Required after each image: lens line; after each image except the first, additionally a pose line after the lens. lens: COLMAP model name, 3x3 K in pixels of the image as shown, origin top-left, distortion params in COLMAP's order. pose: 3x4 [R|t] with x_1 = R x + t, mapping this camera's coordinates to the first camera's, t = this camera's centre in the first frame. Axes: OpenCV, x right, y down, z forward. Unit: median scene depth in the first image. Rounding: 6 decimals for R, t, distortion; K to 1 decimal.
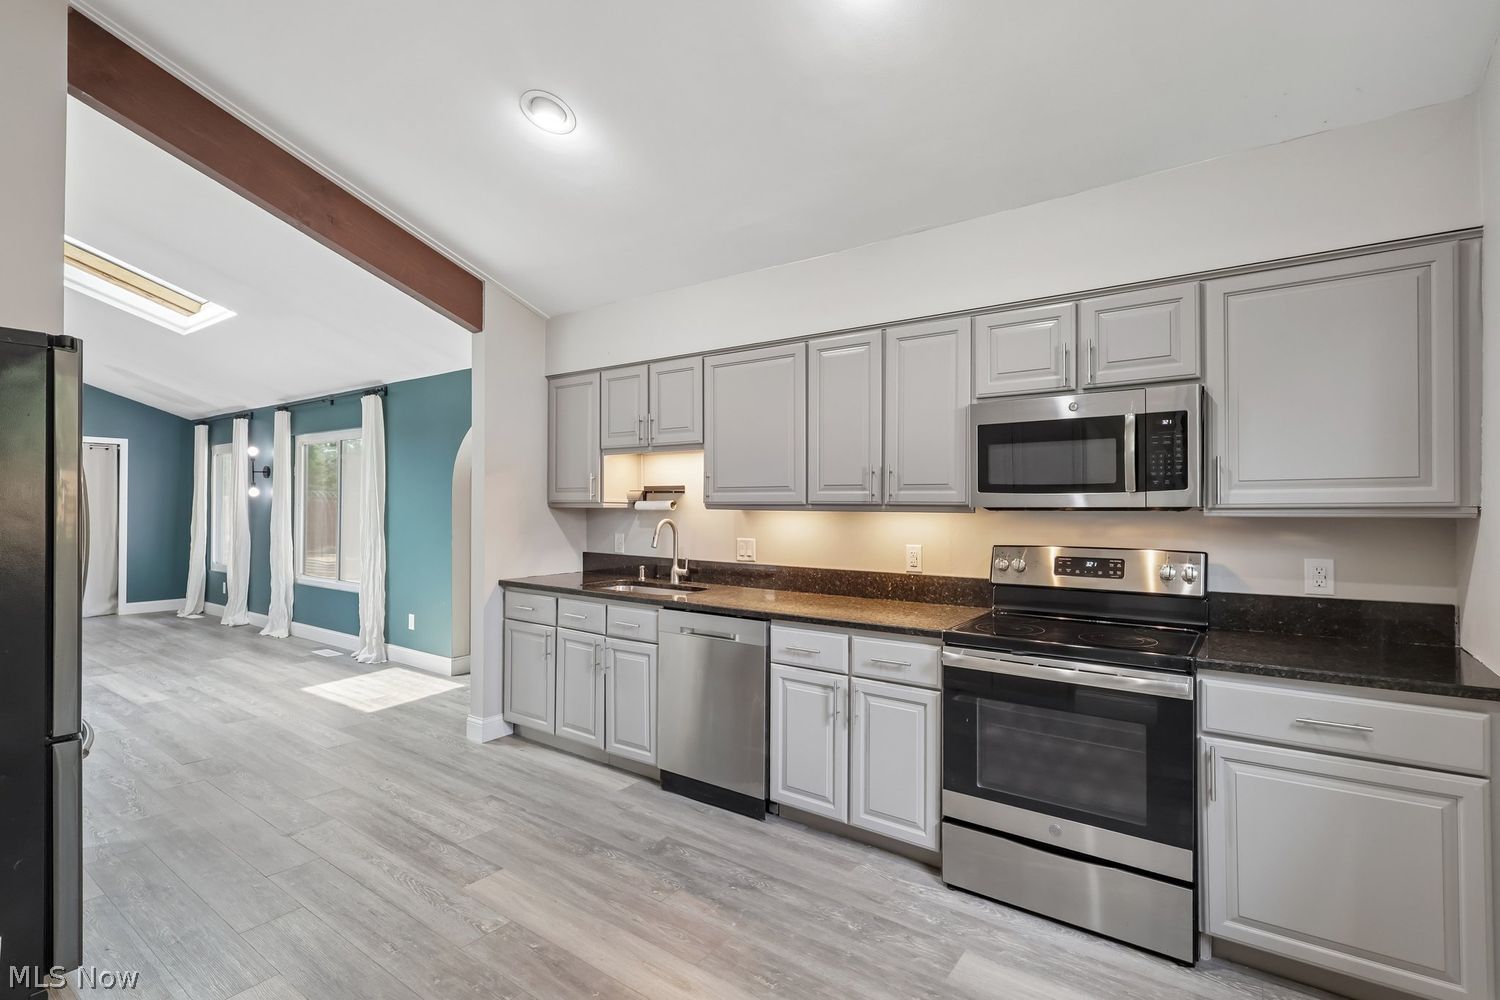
lens RADIAL K [[707.7, 0, 750.0], [0, 707.7, 500.0], [0, 0, 1]] dist [-0.001097, 0.000281]
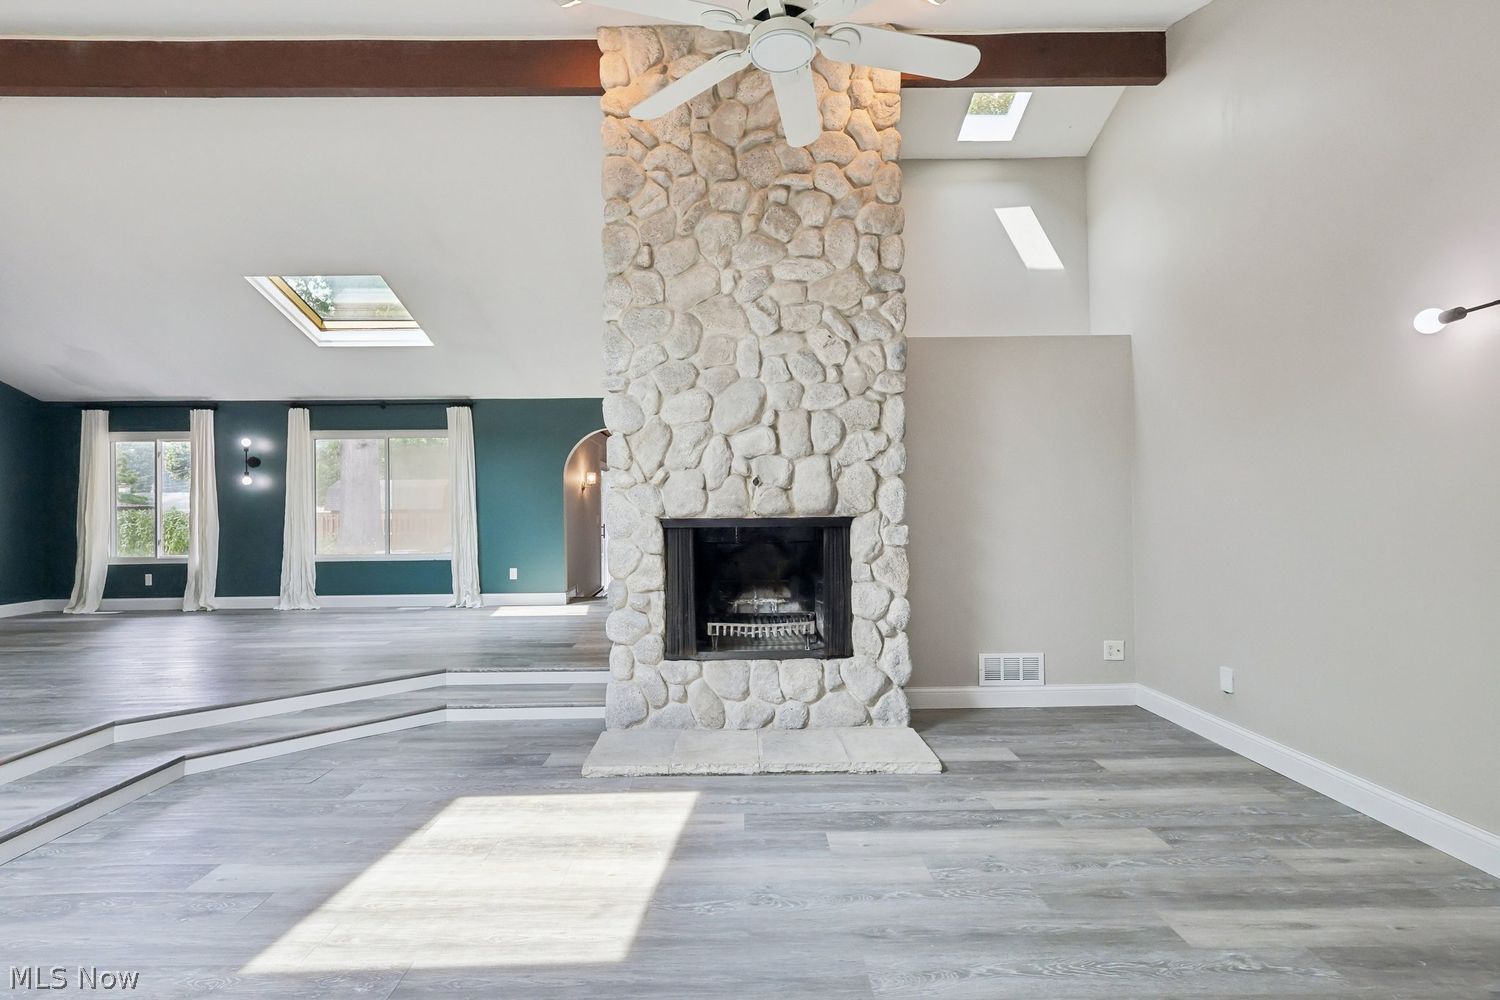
lens RADIAL K [[699.0, 0, 744.5], [0, 699.0, 508.4], [0, 0, 1]] dist [-0.002684, 0.000171]
pose [[0.801876, -0.014059, 0.597325, -1.341658], [0.011882, 0.999901, 0.007584, 0.057420], [-0.597372, 0.001016, 0.801963, -0.532536]]
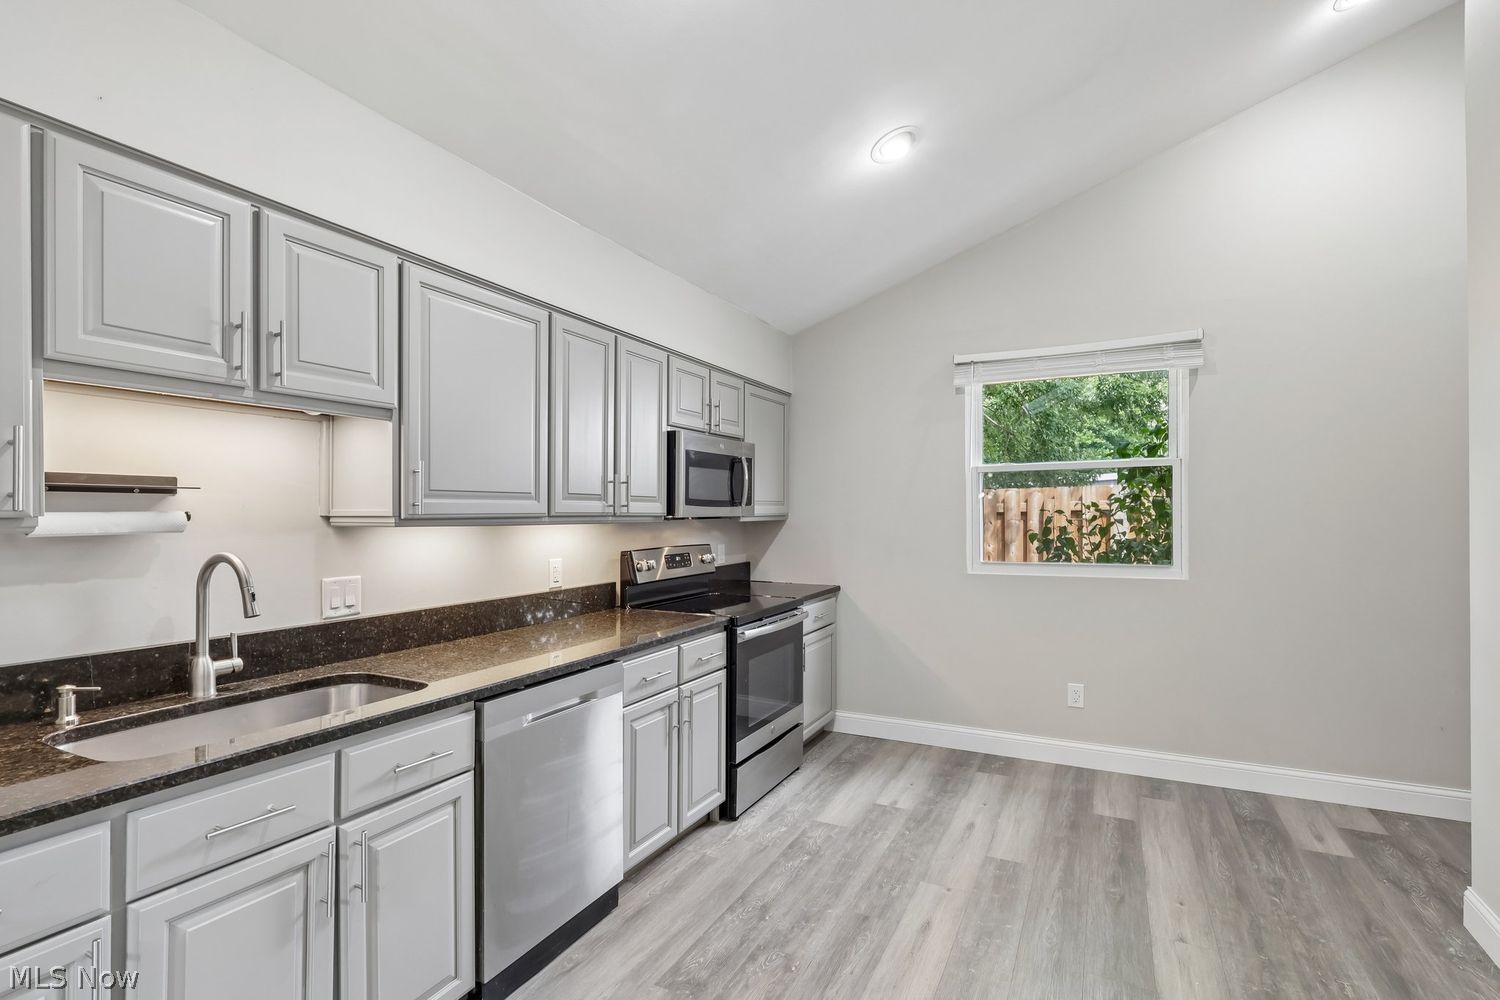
lens RADIAL K [[703.6, 0, 750.9], [0, 703.6, 518.4], [0, 0, 1]] dist [-0.001195, 0.000679]
pose [[-0.153550, -0.010165, 0.988089, -0.589710], [-0.002960, 0.999947, 0.009827, 0.000364], [-0.988136, -0.001416, -0.153572, 0.724105]]
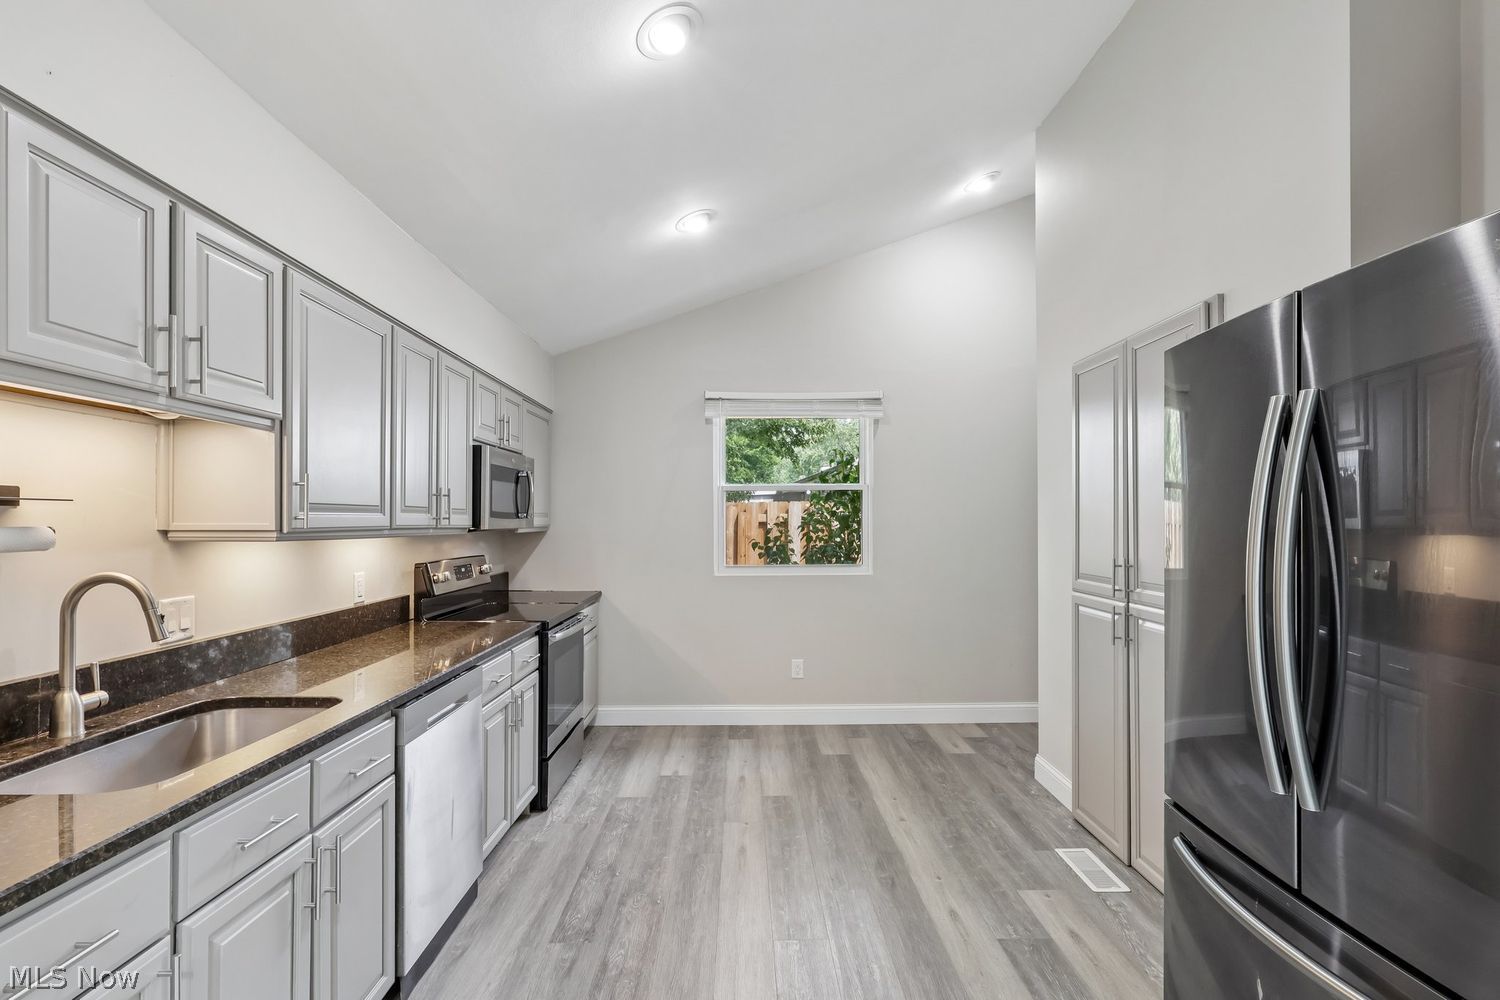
lens RADIAL K [[703.0, 0, 755.5], [0, 703.0, 527.4], [0, 0, 1]] dist [-0.004002, 0.000066]
pose [[-0.601002, -0.011012, 0.799172, -0.637848], [-0.007854, 0.999938, 0.007872, -0.004092], [-0.799209, -0.001546, -0.601051, 0.924094]]
